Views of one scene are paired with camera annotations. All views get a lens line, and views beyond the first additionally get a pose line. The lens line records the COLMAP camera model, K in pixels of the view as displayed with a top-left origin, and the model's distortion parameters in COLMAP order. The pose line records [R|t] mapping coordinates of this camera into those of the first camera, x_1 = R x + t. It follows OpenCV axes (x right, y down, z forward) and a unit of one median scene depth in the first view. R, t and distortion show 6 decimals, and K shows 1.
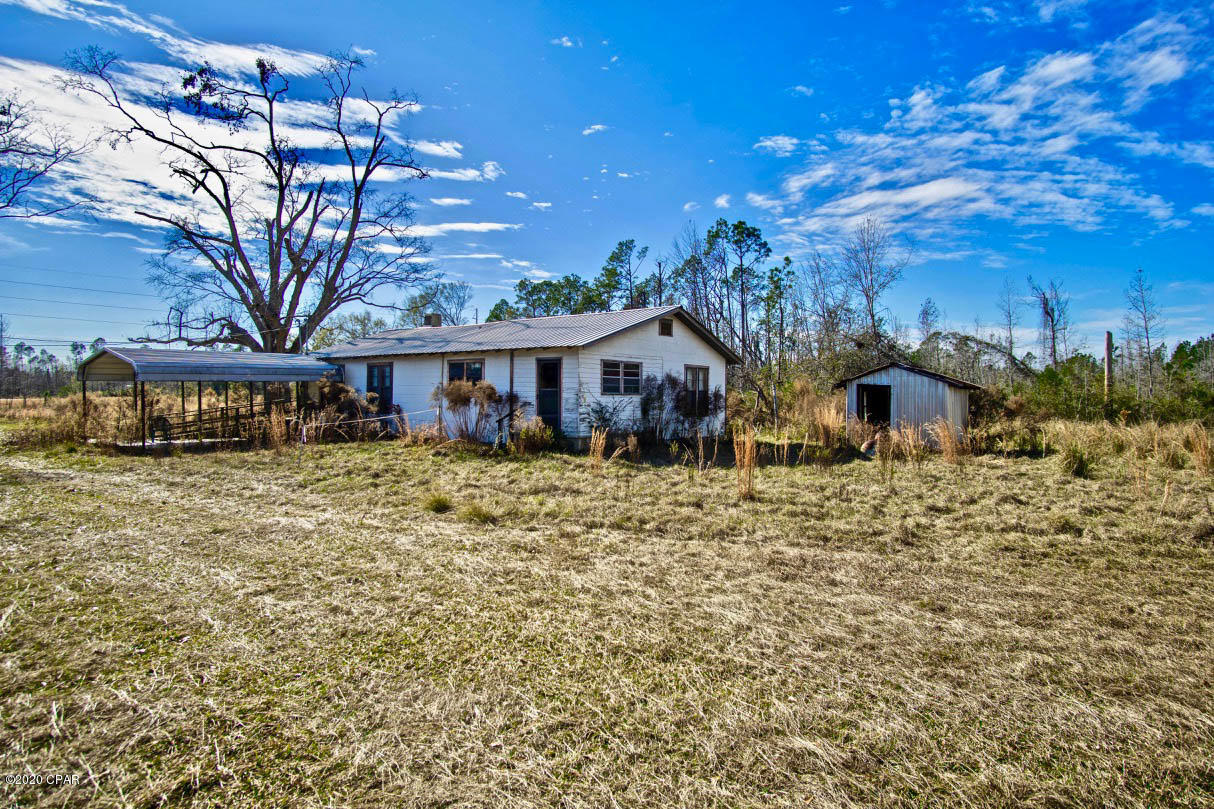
lens RADIAL K [[641.4, 0, 607.3], [0, 641.4, 402.7], [0, 0, 1]] dist [-0.025803, 0.000837]
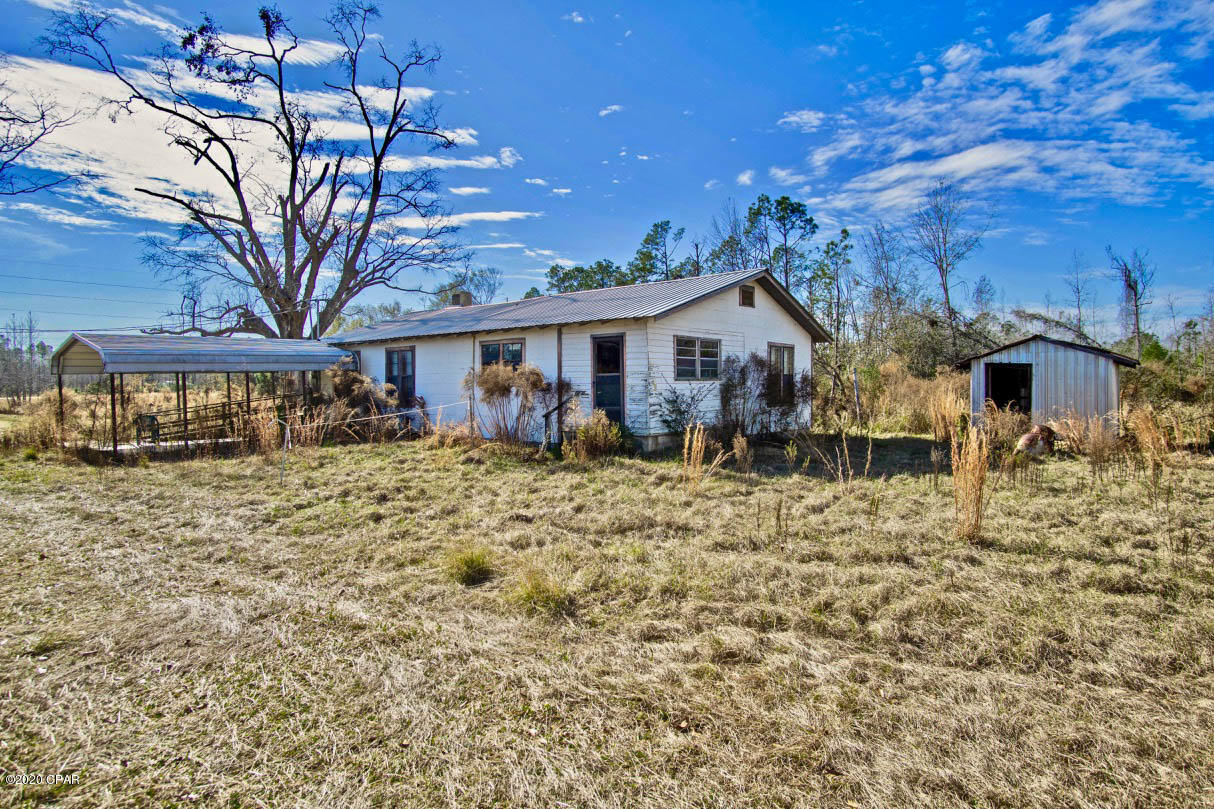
lens RADIAL K [[641.4, 0, 607.2], [0, 641.4, 402.1], [0, 0, 1]] dist [-0.025803, 0.000837]
pose [[0.998763, -0.014164, -0.047658, -0.034633], [0.014930, 0.999765, 0.015747, 0.000445], [0.047423, -0.016439, 0.998740, 0.134569]]
